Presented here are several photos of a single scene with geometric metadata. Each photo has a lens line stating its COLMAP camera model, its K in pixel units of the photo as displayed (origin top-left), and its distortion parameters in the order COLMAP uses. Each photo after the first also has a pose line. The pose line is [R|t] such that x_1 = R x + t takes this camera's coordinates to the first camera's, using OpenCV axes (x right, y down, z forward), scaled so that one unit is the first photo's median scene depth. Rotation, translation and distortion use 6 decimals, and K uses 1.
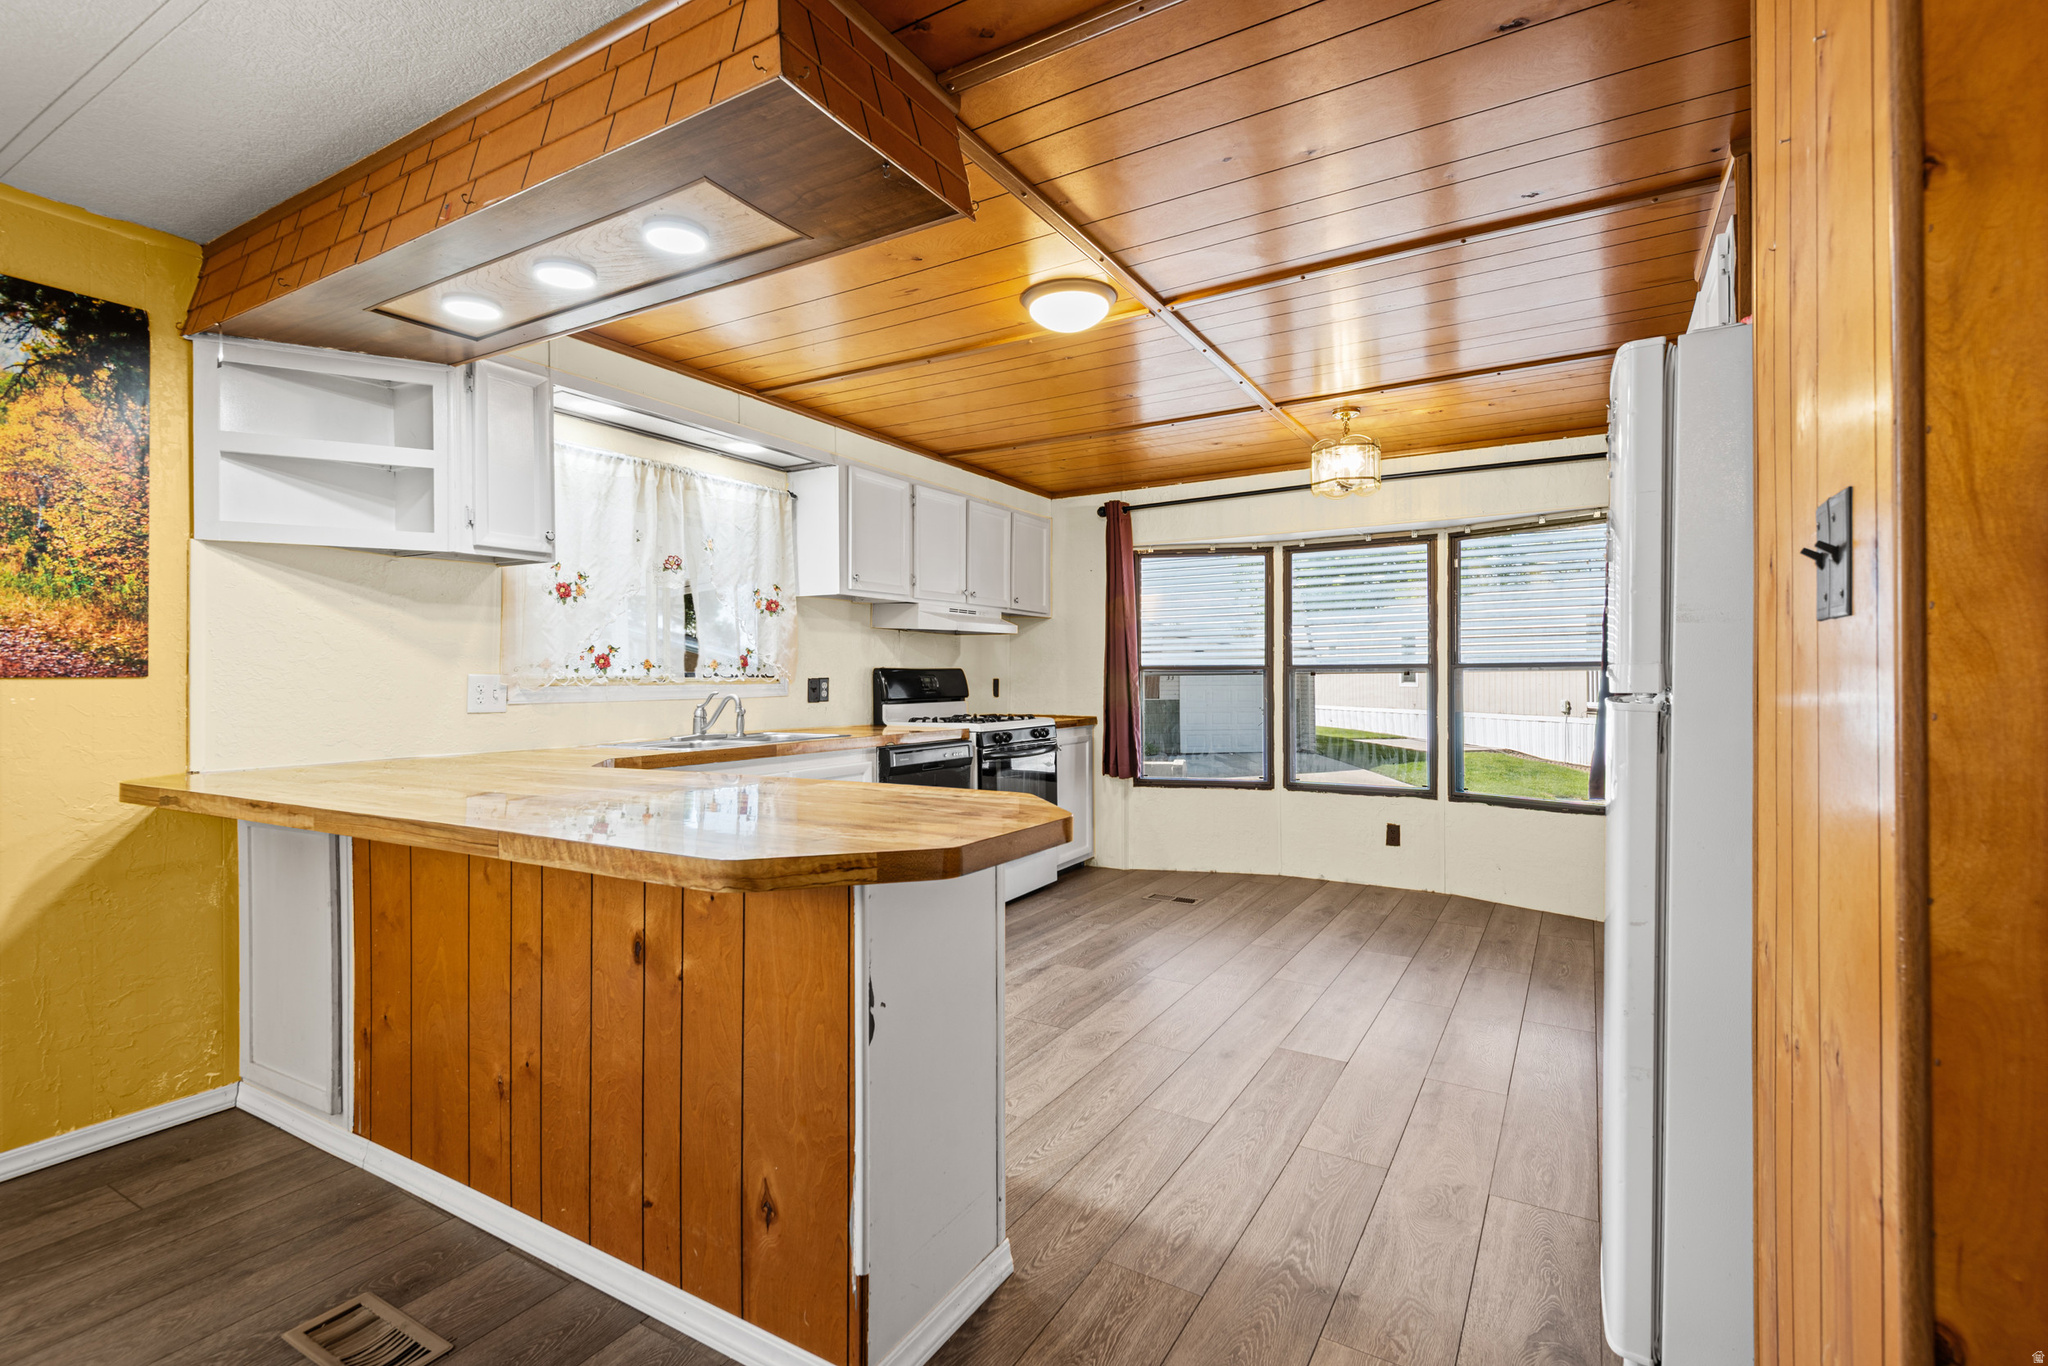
lens RADIAL K [[941.6, 0, 1043.3], [0, 941.6, 669.8], [0, 0, 1]] dist [0.020138, -0.011457]
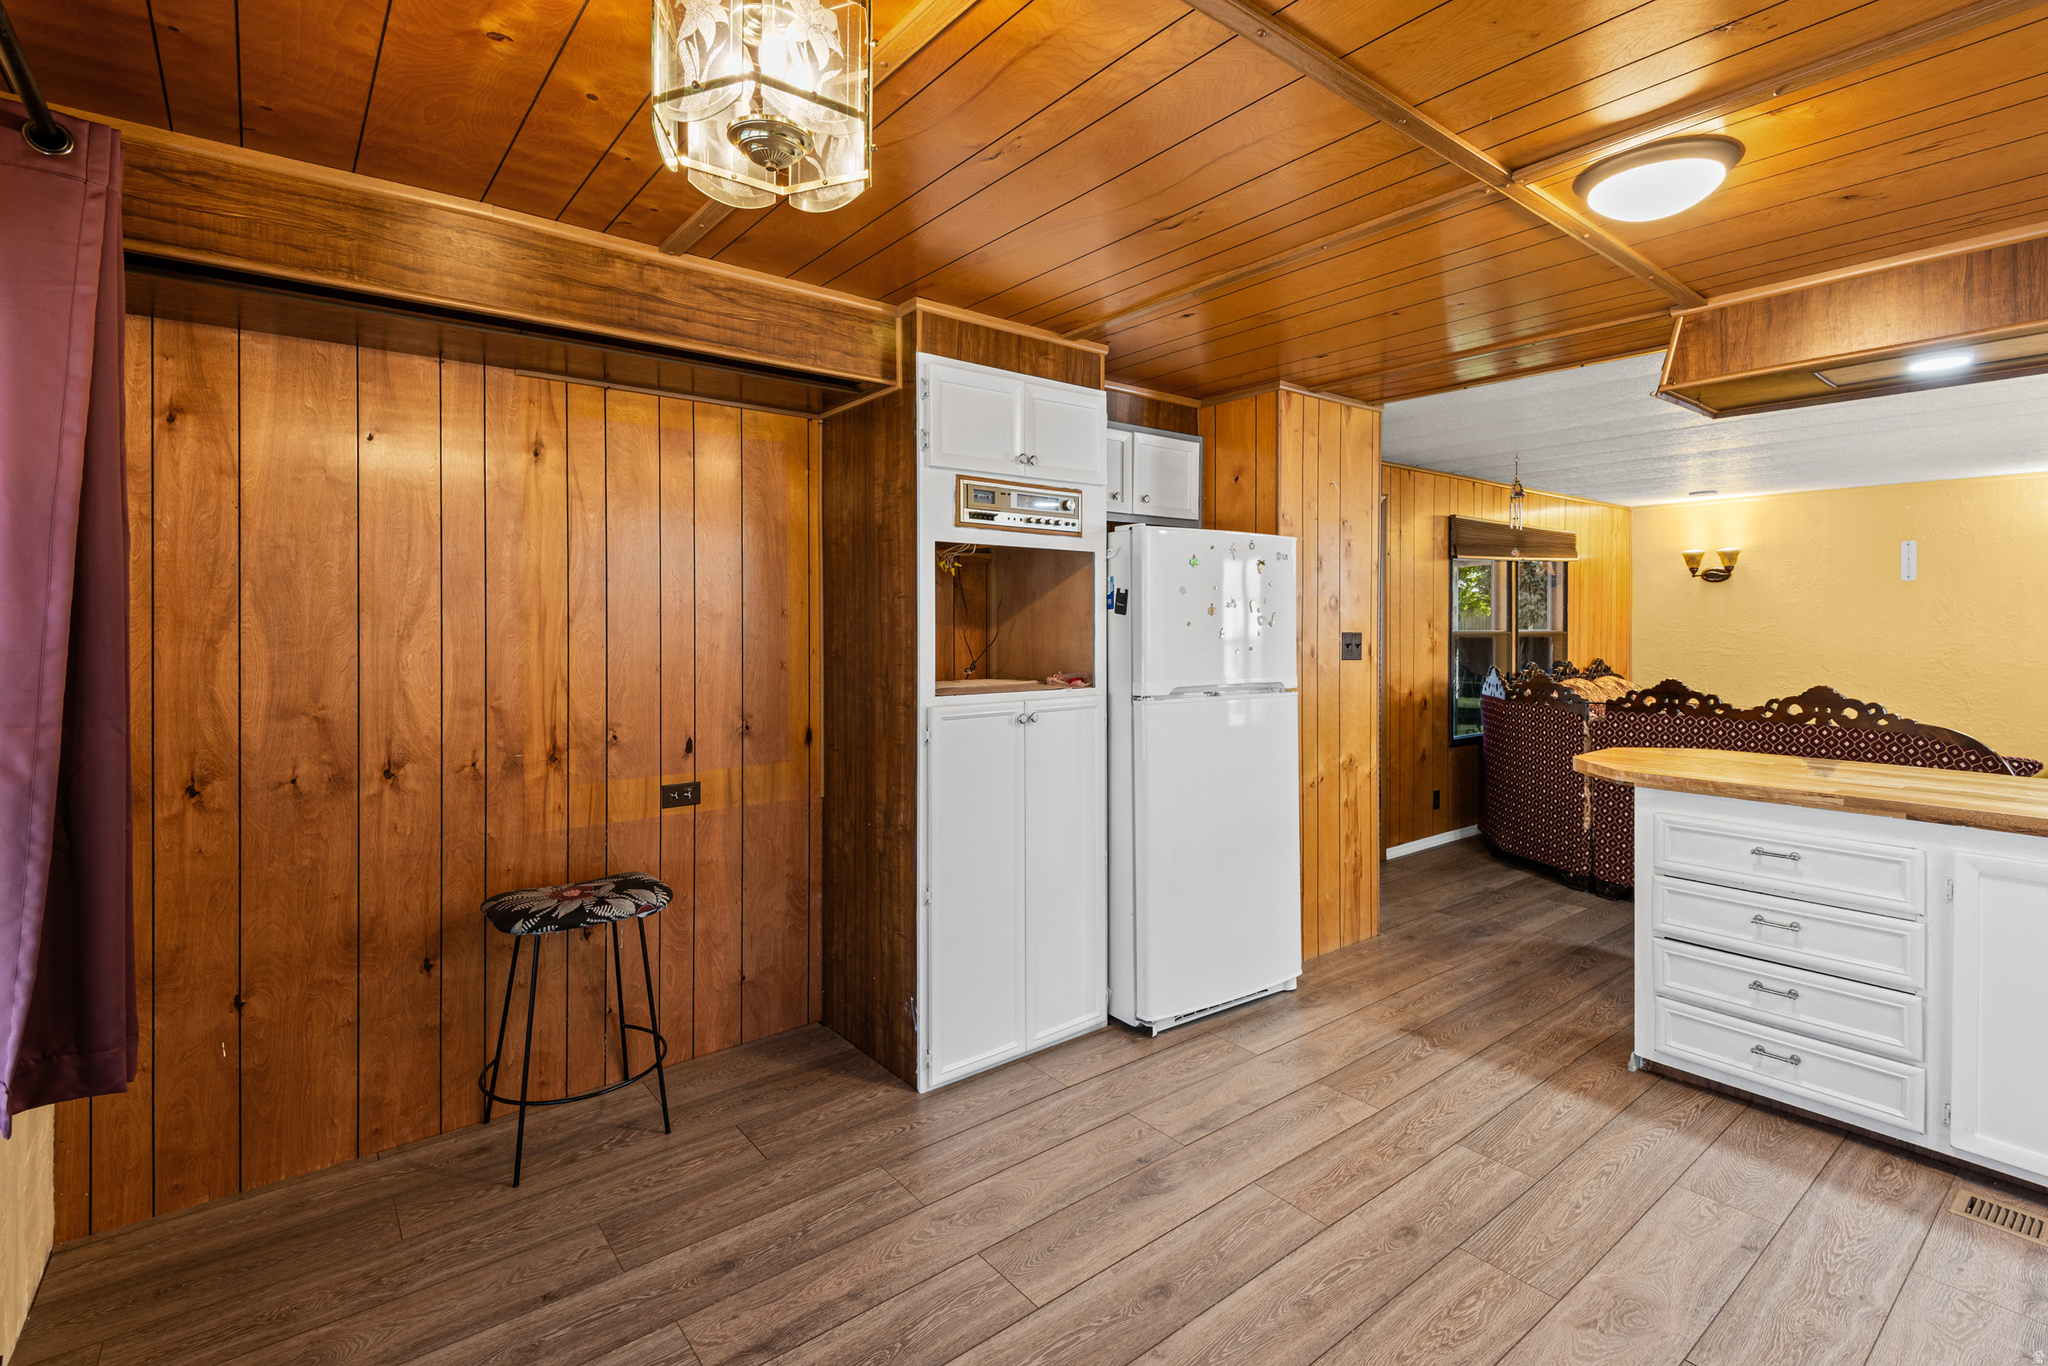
lens RADIAL K [[941.6, 0, 1036.6], [0, 941.6, 615.6], [0, 0, 1]] dist [0.020138, -0.011457]
pose [[-0.929040, 0.006562, 0.369922, 0.187143], [-0.000037, 0.999841, -0.017828, -0.057472], [-0.369980, -0.016577, -0.928892, 1.812490]]
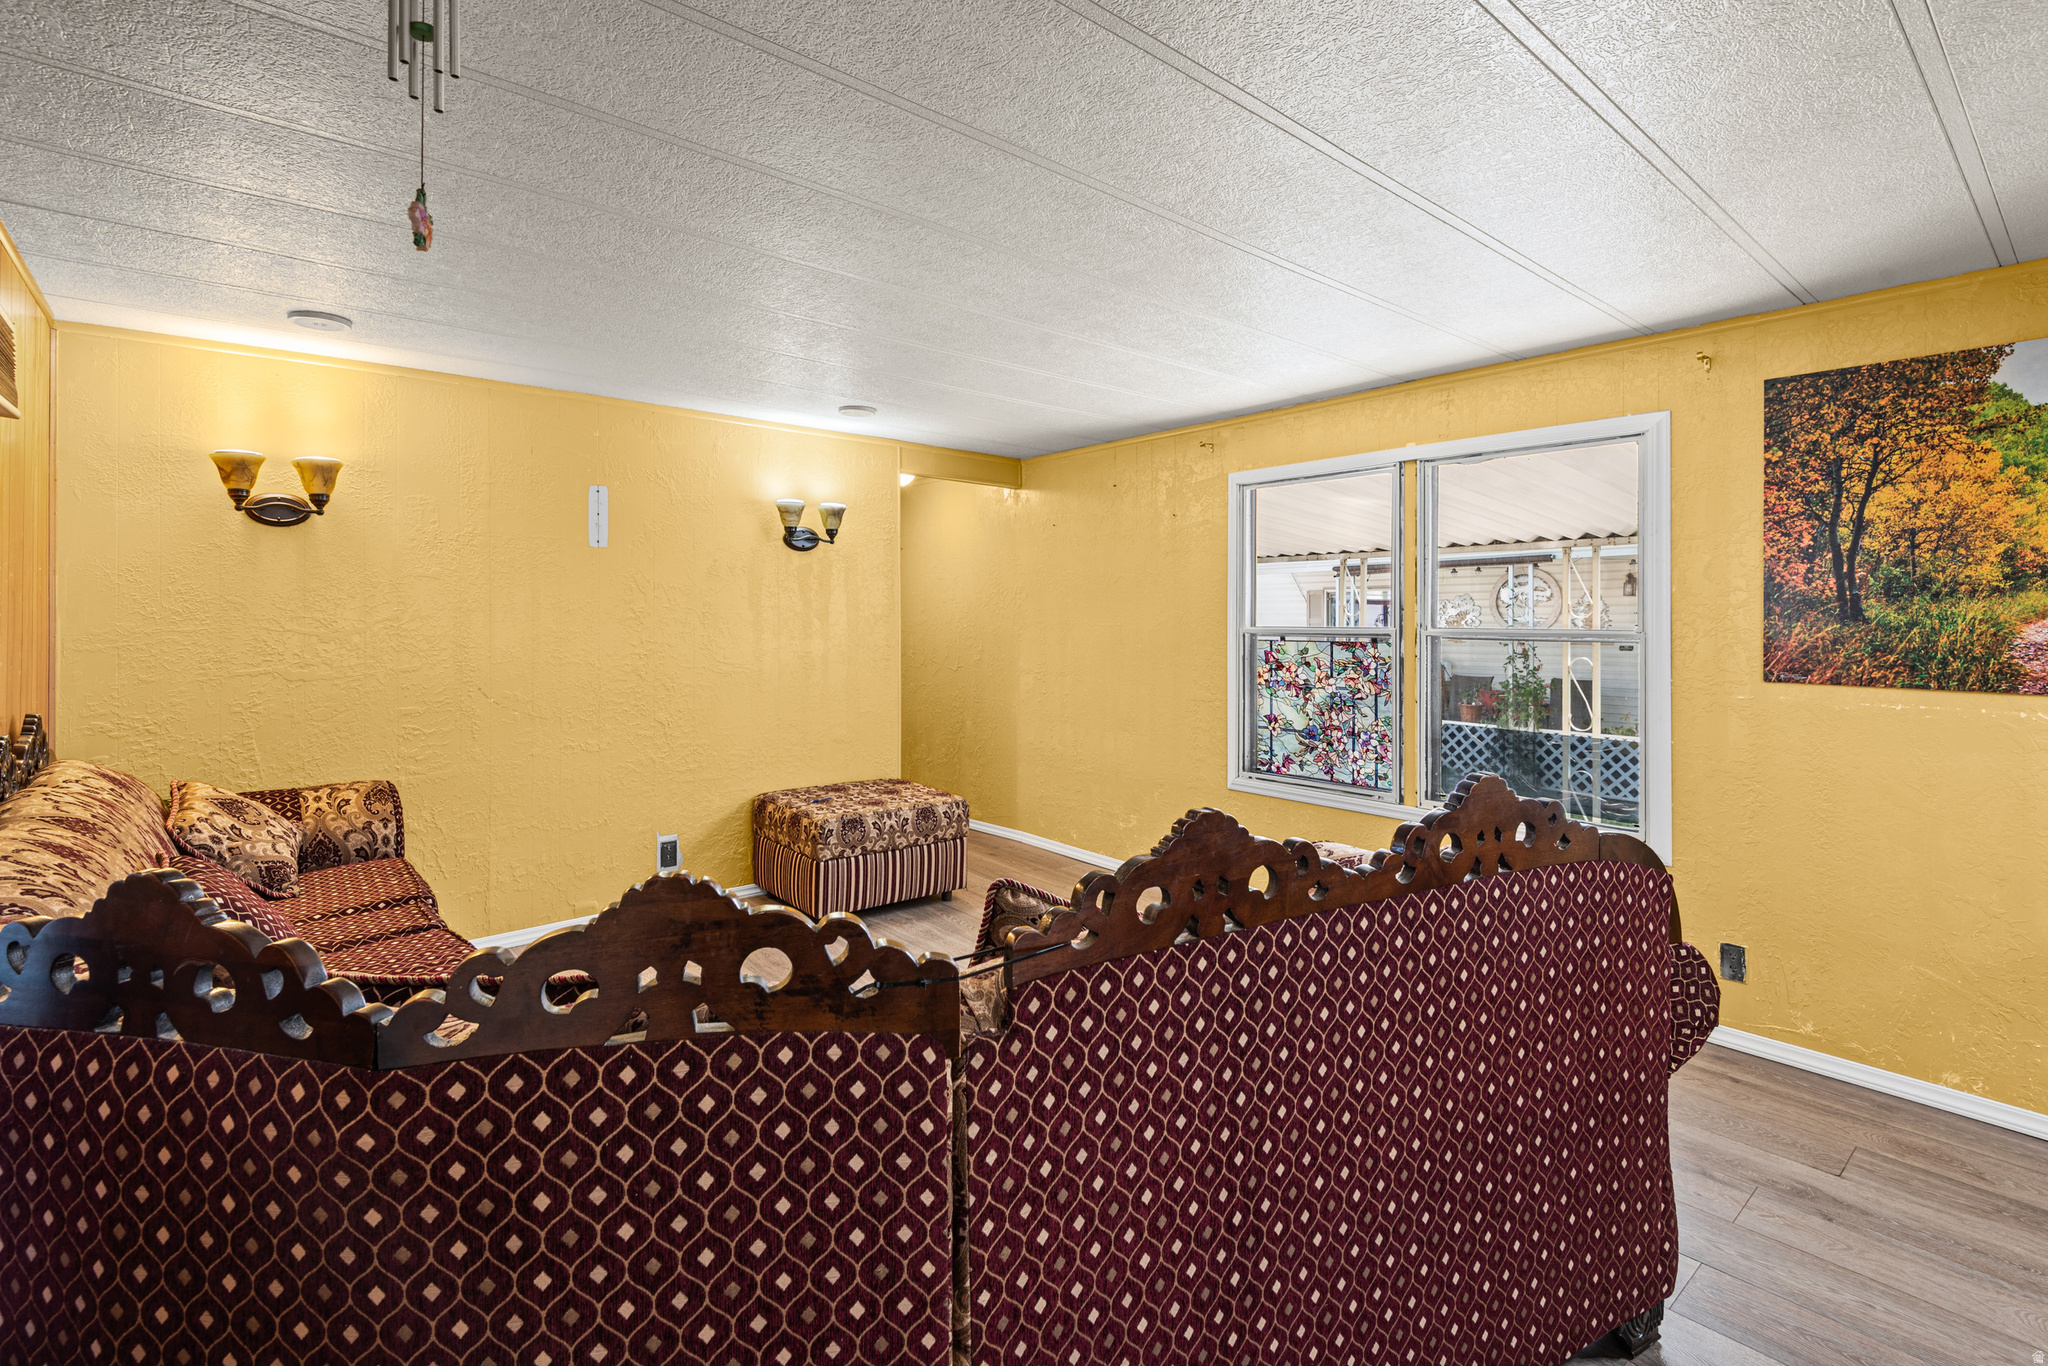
lens RADIAL K [[941.6, 0, 1009.1], [0, 941.6, 597.0], [0, 0, 1]] dist [0.020138, -0.011457]
pose [[-0.342497, -0.014205, -0.939411, 0.246088], [0.007310, 0.999815, -0.017783, -0.074391], [0.939490, -0.012957, -0.342330, 0.050707]]
